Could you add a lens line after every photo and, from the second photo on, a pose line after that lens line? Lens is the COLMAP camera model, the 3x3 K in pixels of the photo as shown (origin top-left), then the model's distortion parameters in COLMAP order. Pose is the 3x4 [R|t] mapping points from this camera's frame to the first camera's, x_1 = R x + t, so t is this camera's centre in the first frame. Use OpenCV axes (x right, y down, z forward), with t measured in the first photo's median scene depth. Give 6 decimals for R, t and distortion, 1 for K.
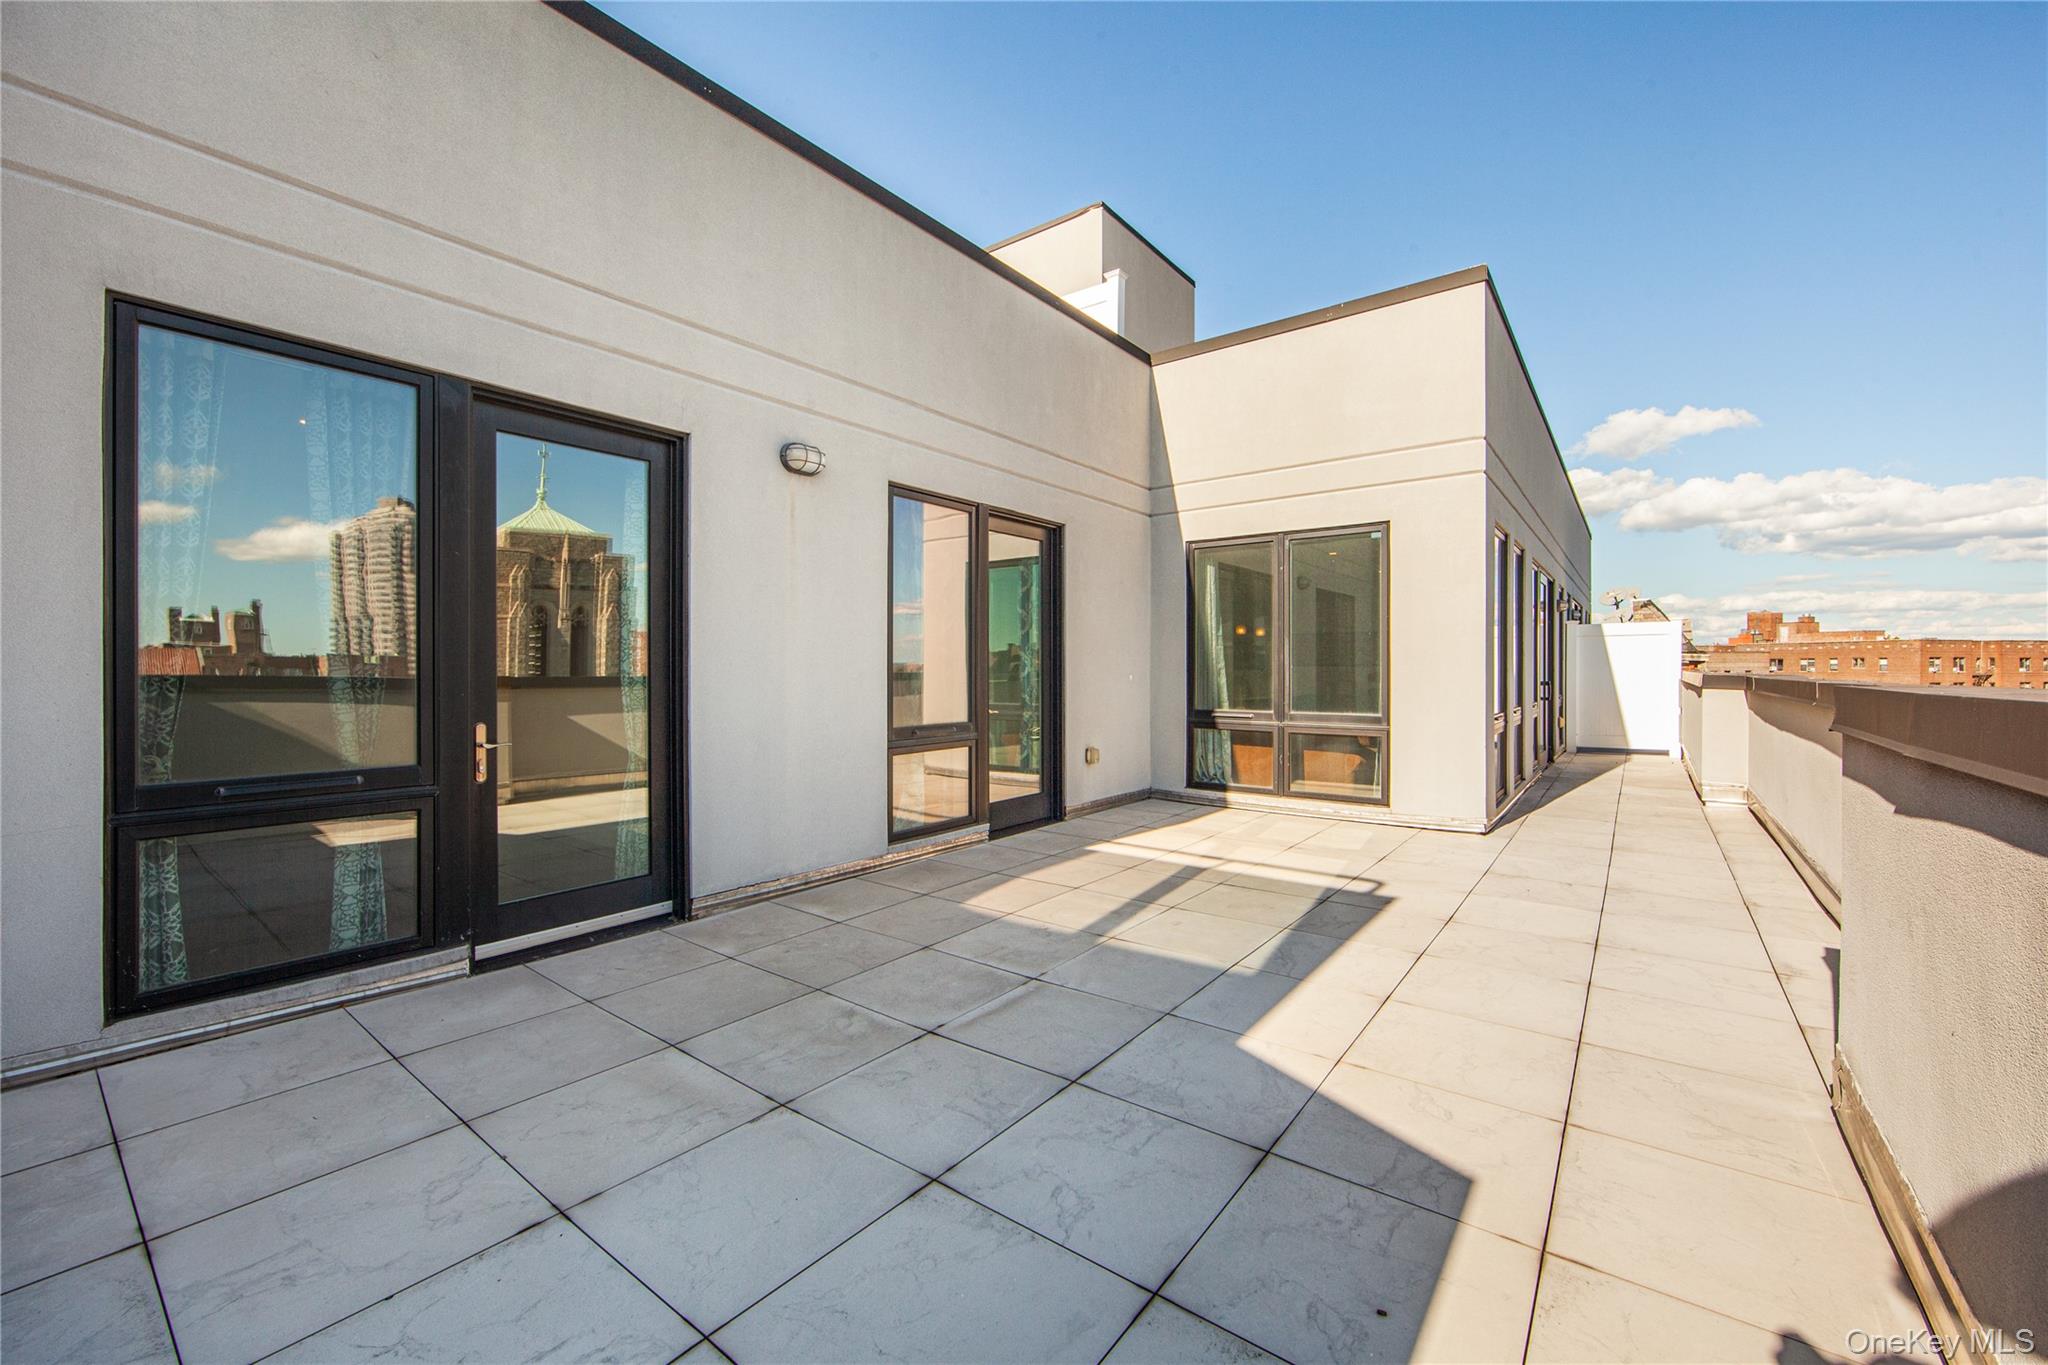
lens RADIAL K [[814.6, 0, 1032.7], [0, 814.6, 675.2], [0, 0, 1]] dist [-0.004070, -0.000527]
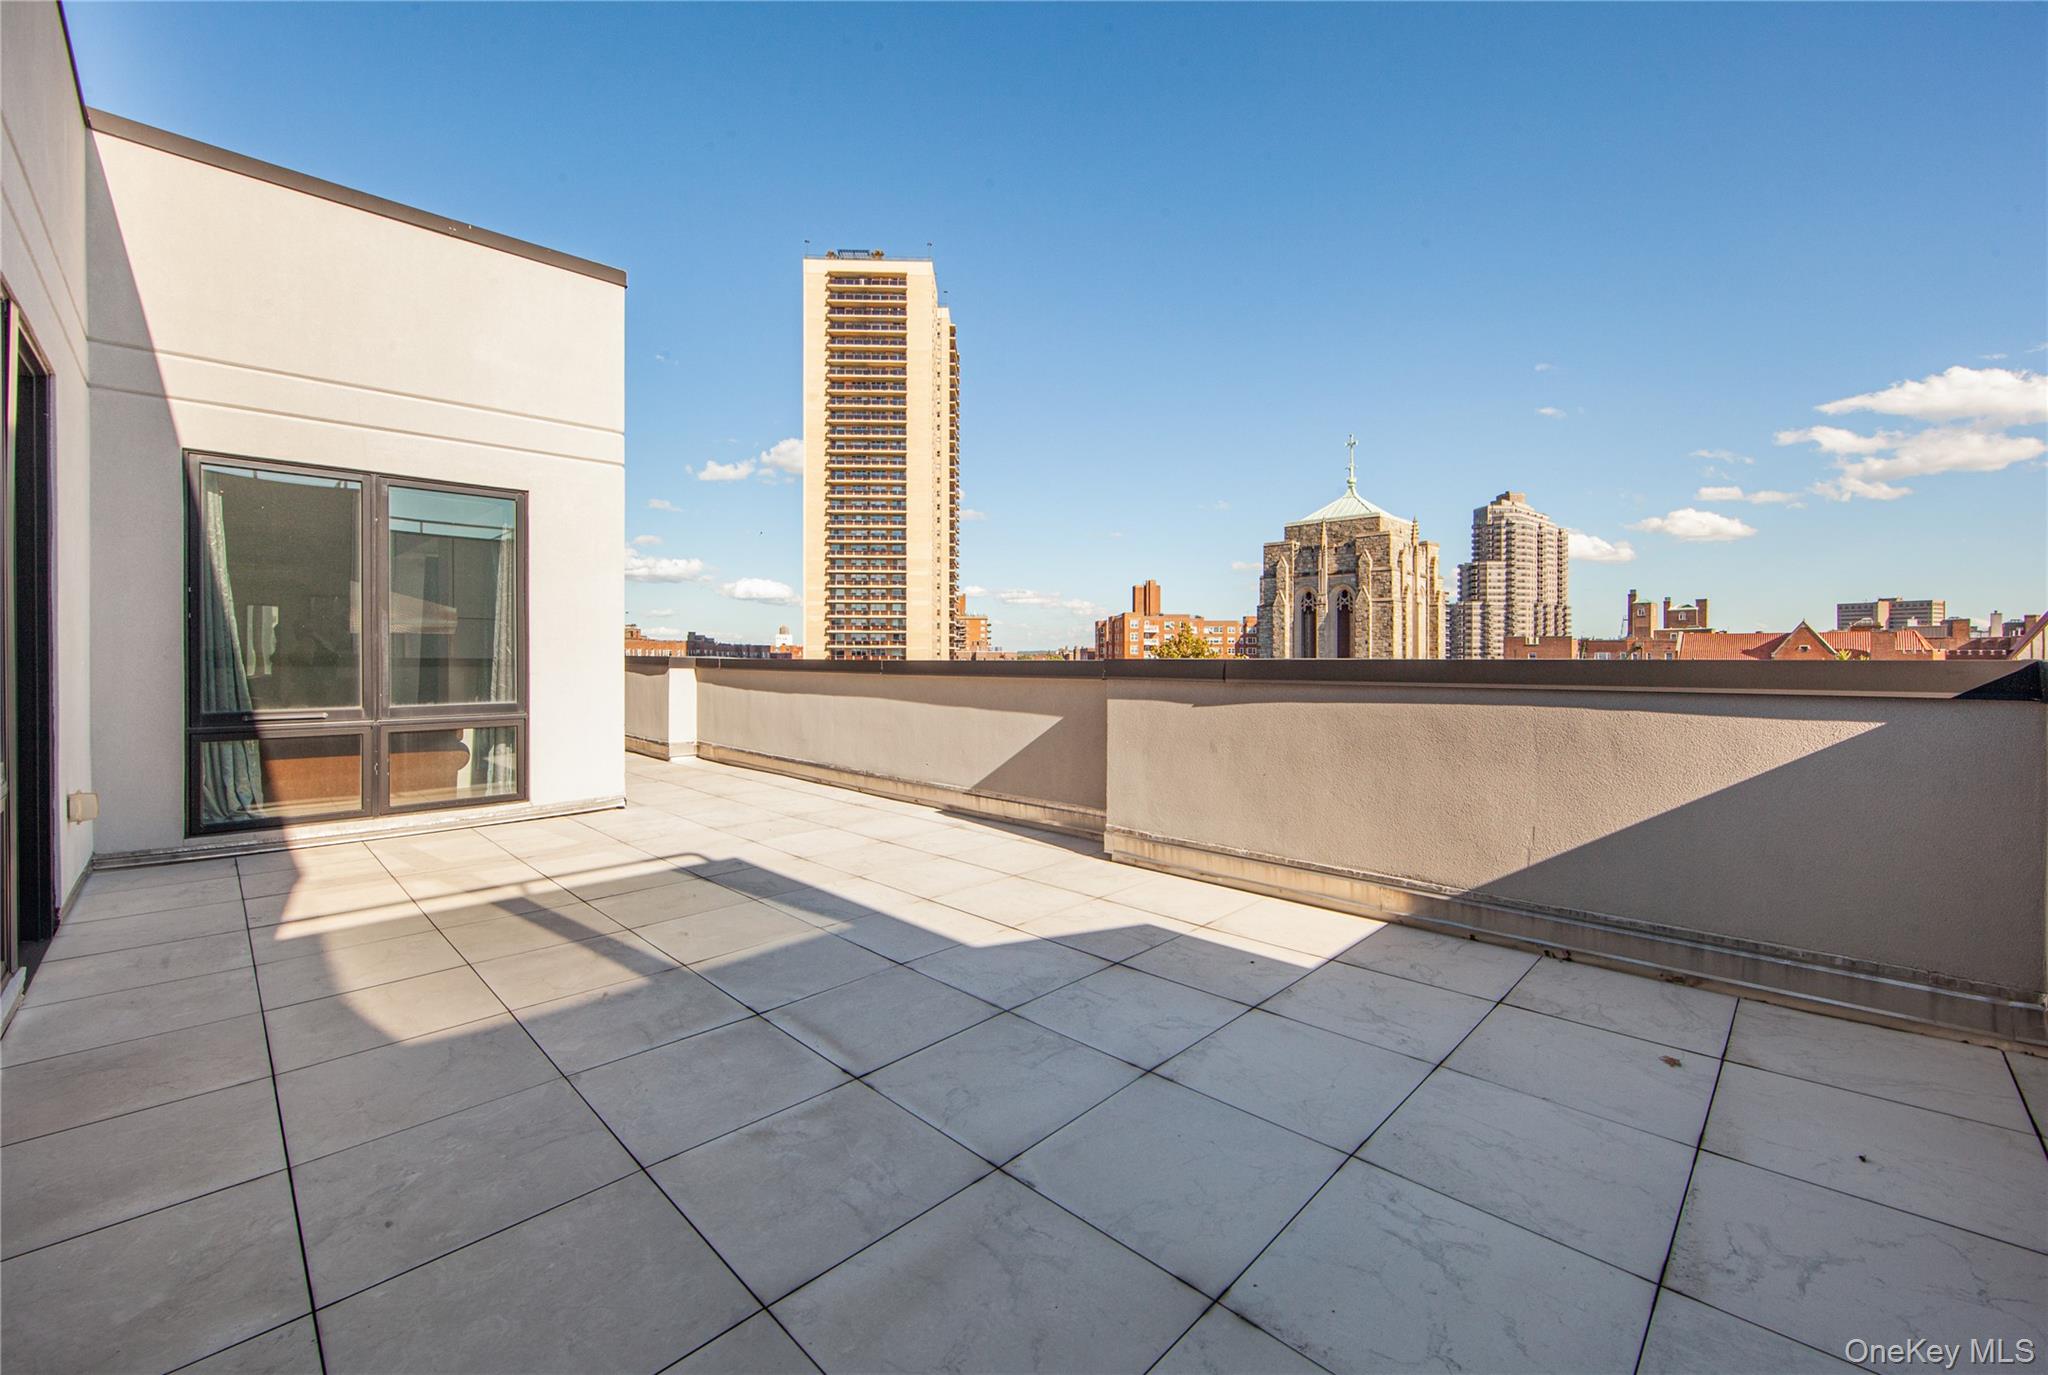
lens RADIAL K [[817.4, 0, 1024.0], [0, 817.4, 687.5], [0, 0, 1]] dist [-0.003032, -0.000256]
pose [[0.134014, -0.039559, 0.990190, -0.707551], [0.004573, 0.999217, 0.039301, -0.001679], [-0.990969, -0.000738, 0.134090, 0.542078]]
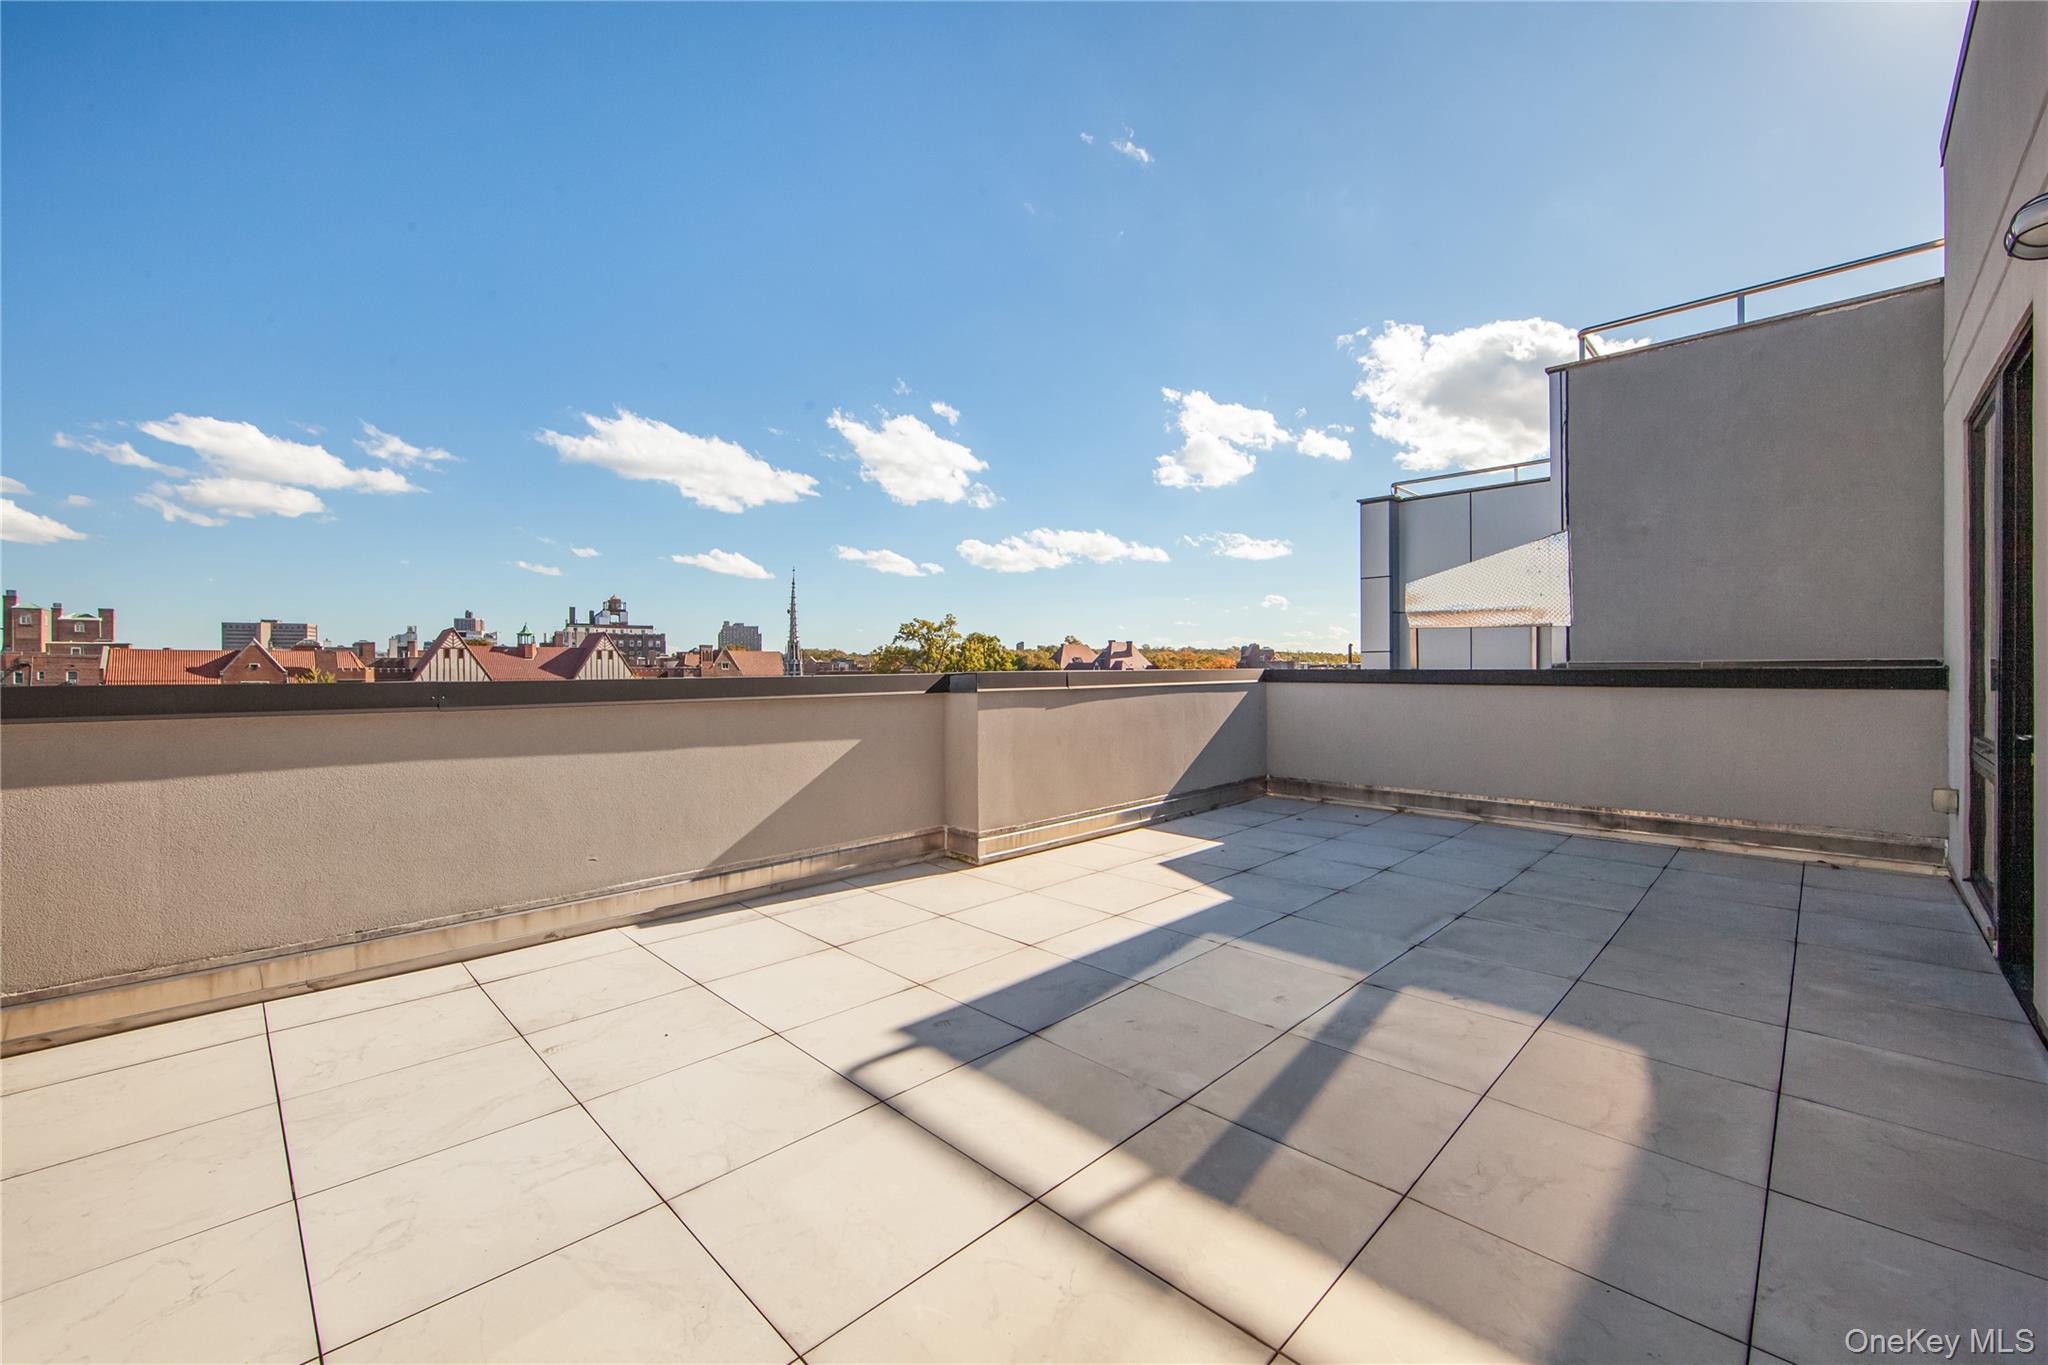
lens RADIAL K [[814.6, 0, 1032.7], [0, 814.6, 675.2], [0, 0, 1]] dist [-0.004070, -0.000527]
pose [[-0.991397, 0.003145, 0.130853, 0.327306], [0.004645, 0.999927, 0.011162, -0.004139], [-0.130808, 0.011674, -0.991339, 1.908947]]
